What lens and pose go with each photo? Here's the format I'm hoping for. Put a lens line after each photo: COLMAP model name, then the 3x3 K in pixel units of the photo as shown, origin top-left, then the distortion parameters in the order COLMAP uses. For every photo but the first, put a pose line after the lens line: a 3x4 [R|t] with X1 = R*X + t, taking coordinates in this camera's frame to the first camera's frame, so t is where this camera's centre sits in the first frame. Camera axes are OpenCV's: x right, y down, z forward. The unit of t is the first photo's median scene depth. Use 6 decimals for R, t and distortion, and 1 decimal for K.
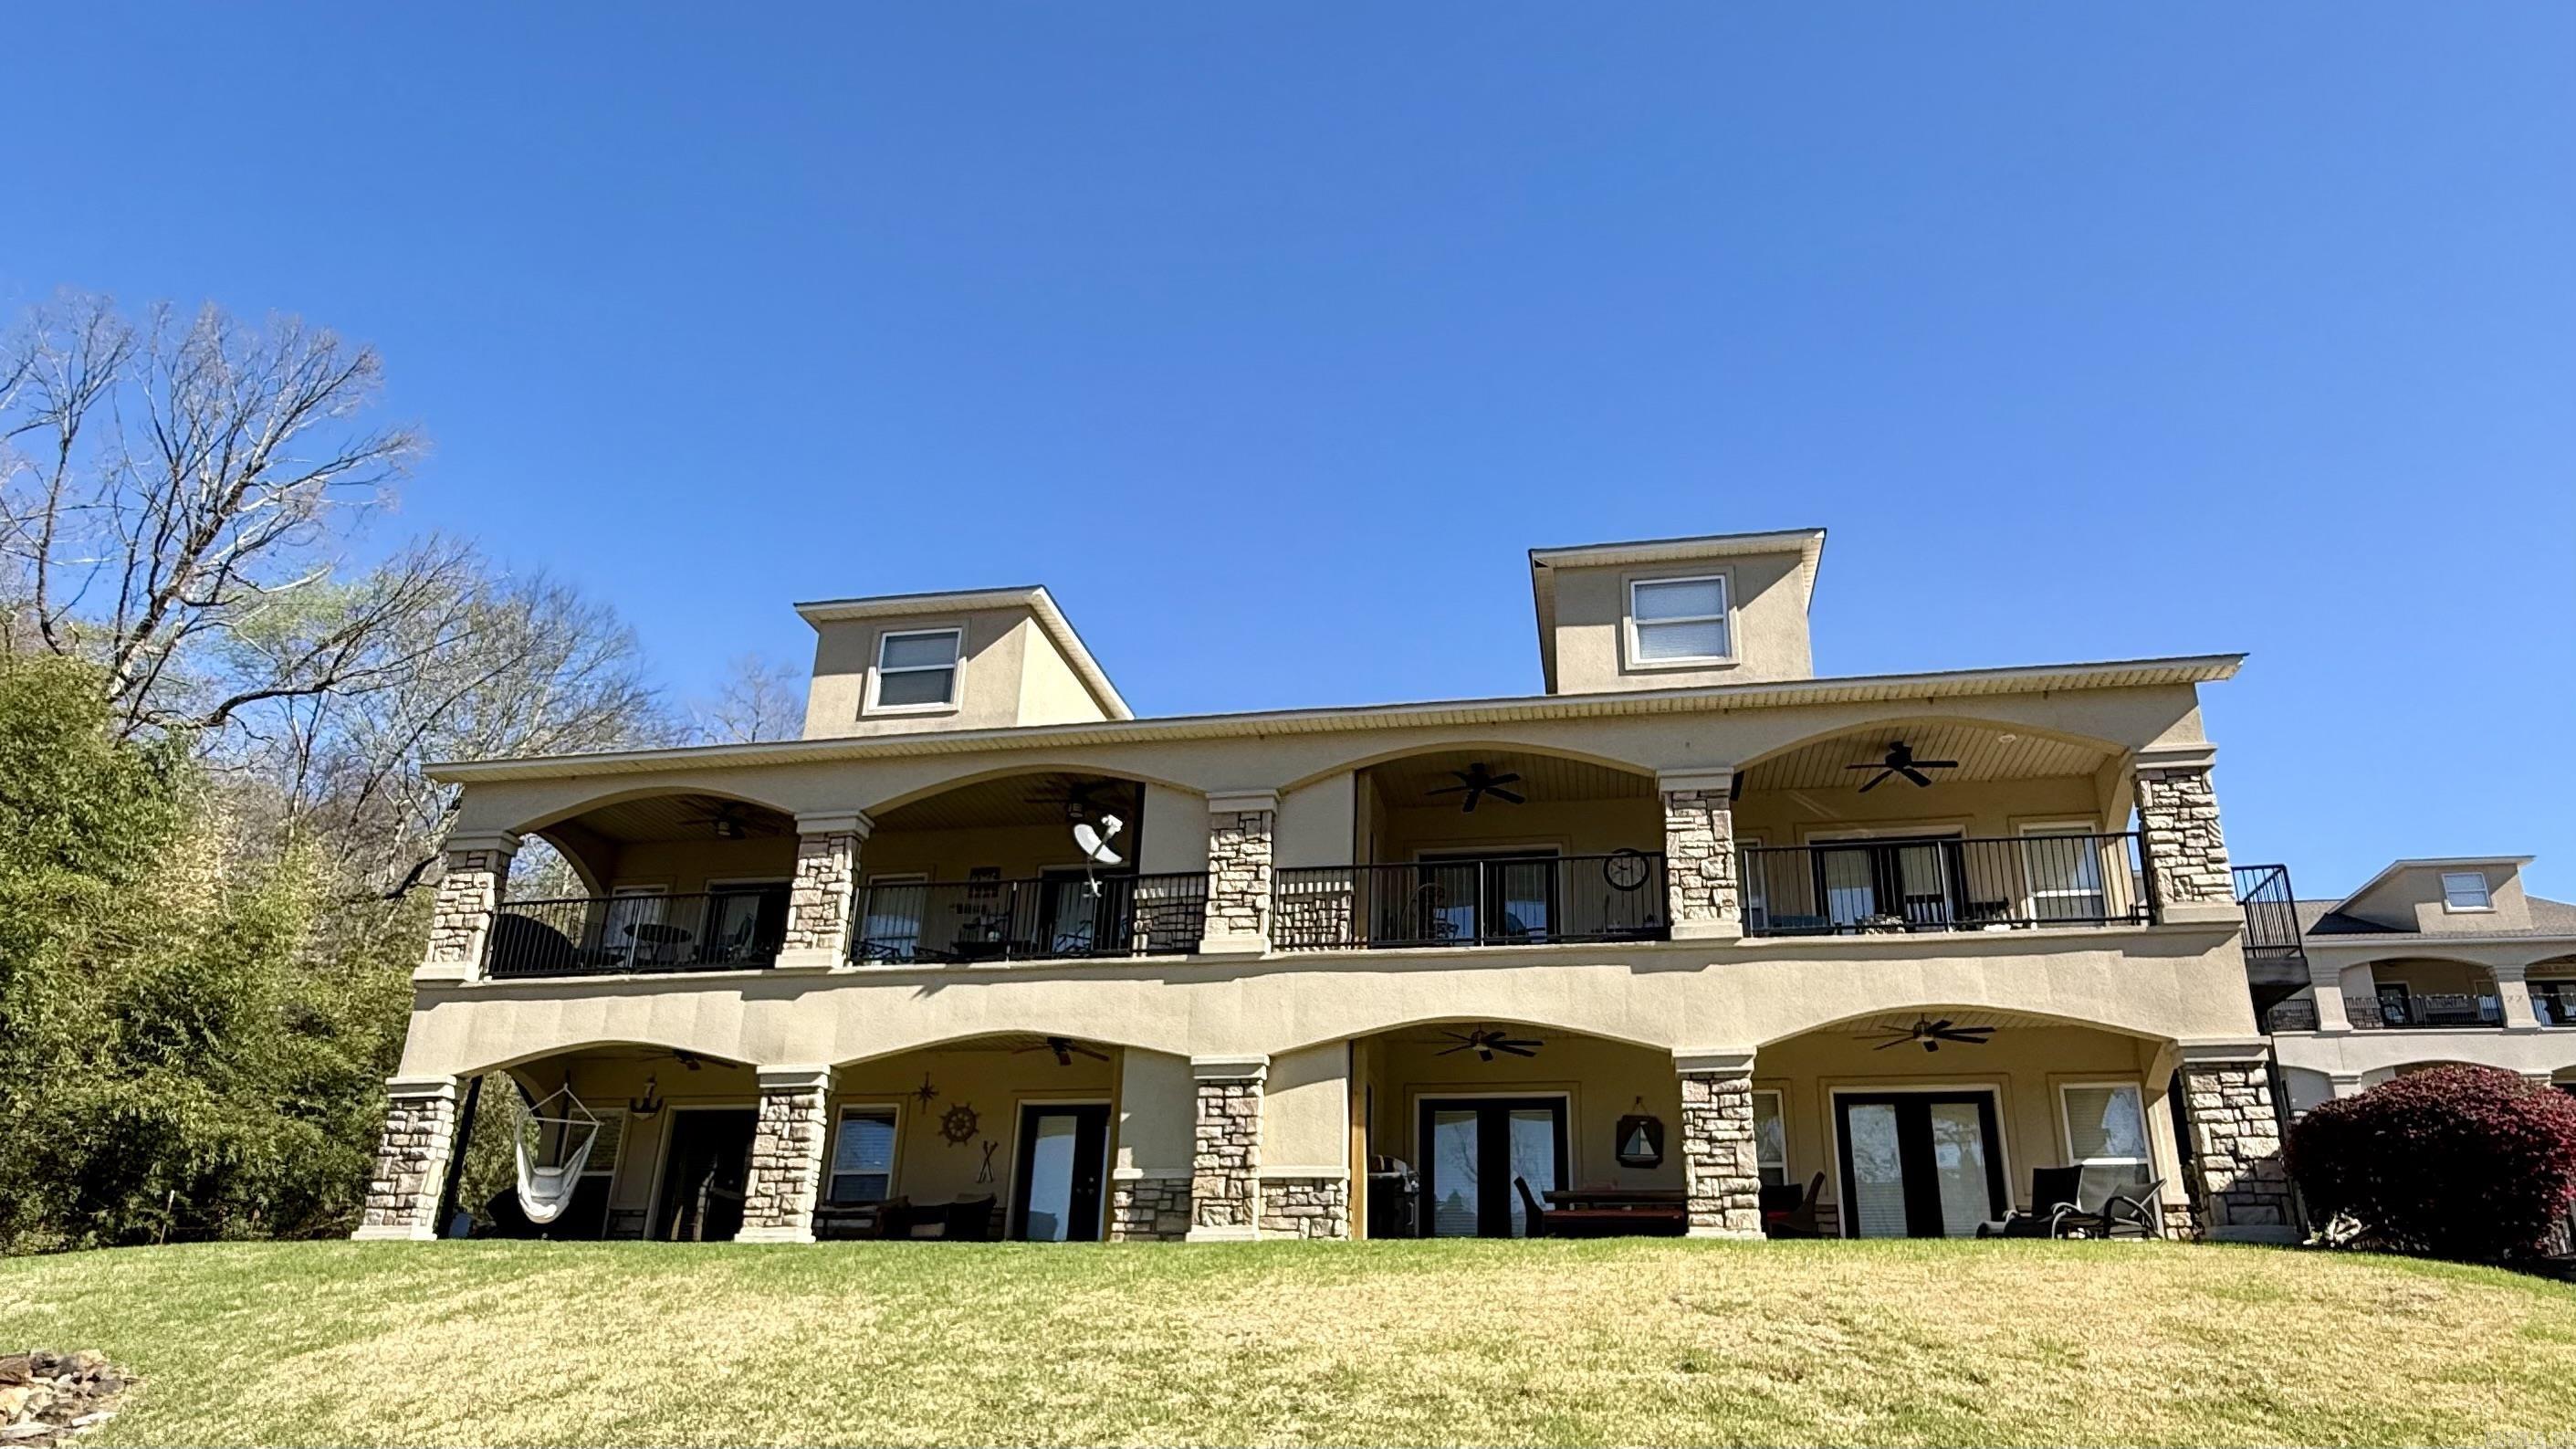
lens RADIAL K [[1457.9, 0, 1360.0], [0, 1457.9, 893.2], [0, 0, 1]] dist [0.000624, 0.001282]
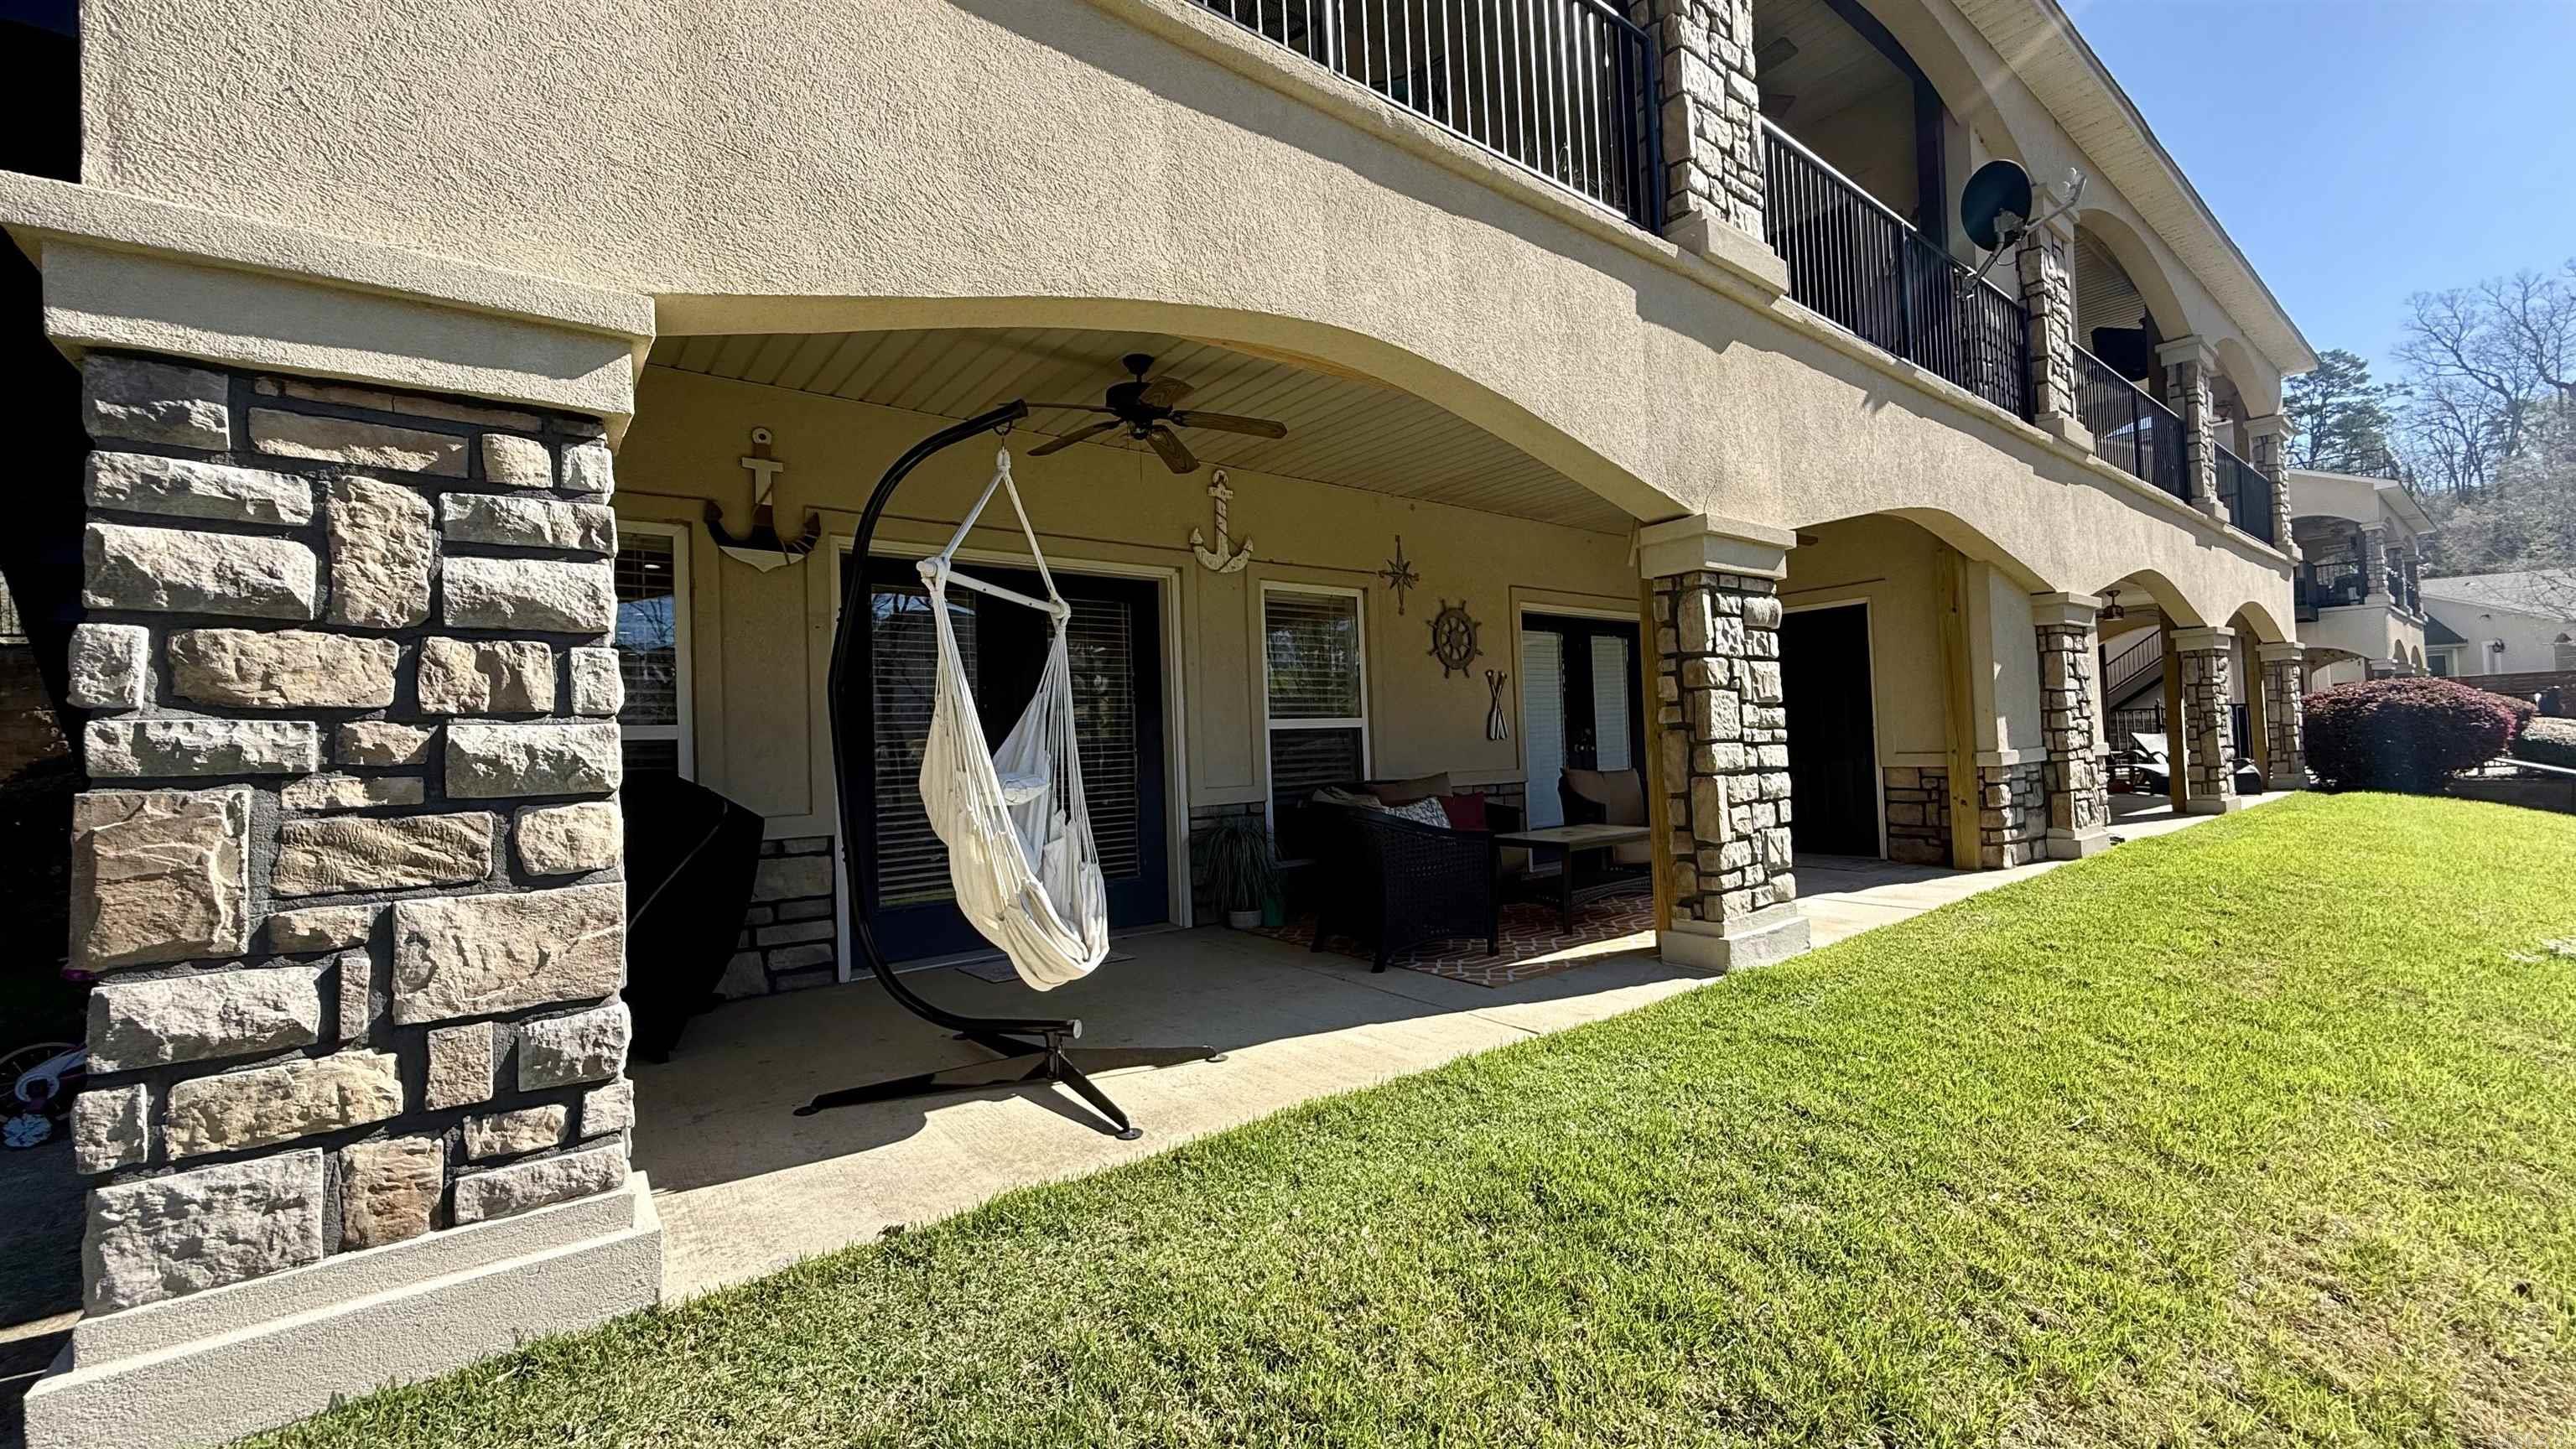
lens RADIAL K [[1020.6, 0, 1281.3], [0, 1020.6, 724.4], [0, 0, 1]] dist [0.002321, -0.000891]
pose [[0.670000, -0.023201, 0.741999, -0.703370], [-0.196494, 0.958321, 0.207392, 0.141279], [-0.715885, -0.284751, 0.637516, 0.910736]]
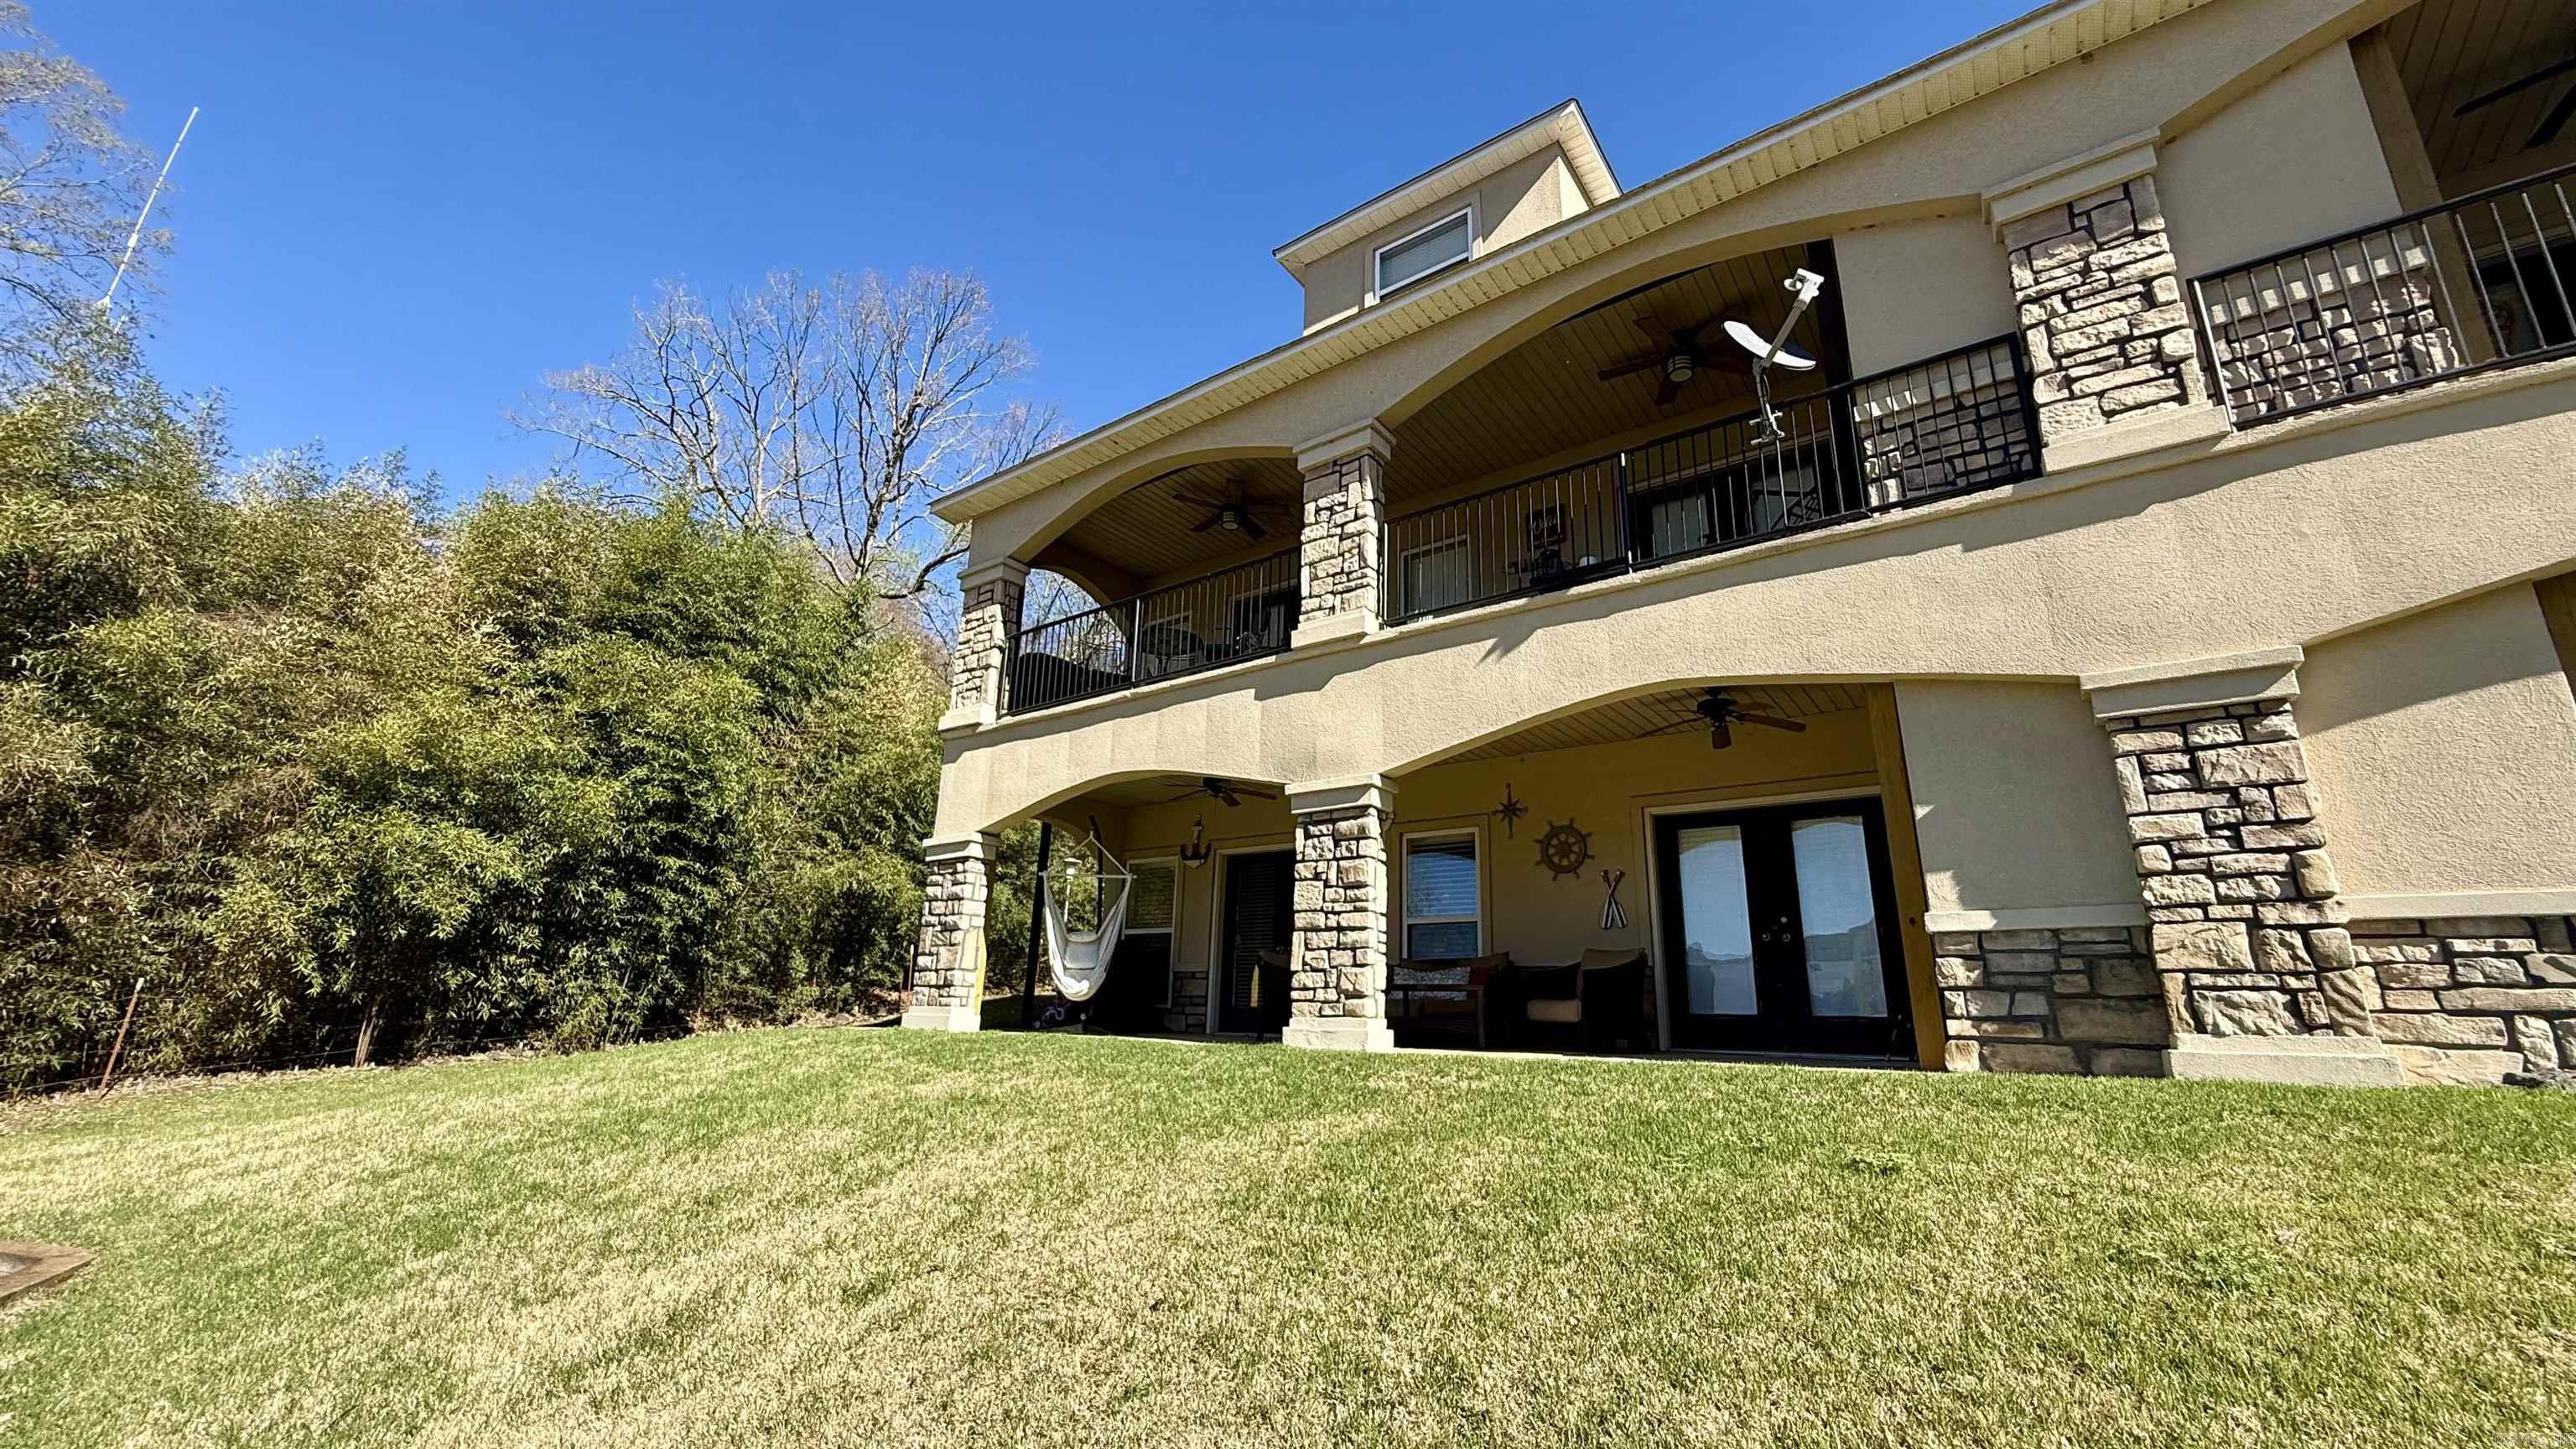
lens RADIAL K [[1020.6, 0, 1287.2], [0, 1020.6, 726.1], [0, 0, 1]] dist [0.002321, -0.000891]
pose [[0.896461, -0.118804, -0.426899, -0.201410], [0.134194, 0.990937, 0.006028, 0.089044], [0.422314, -0.062691, 0.904279, 0.565359]]
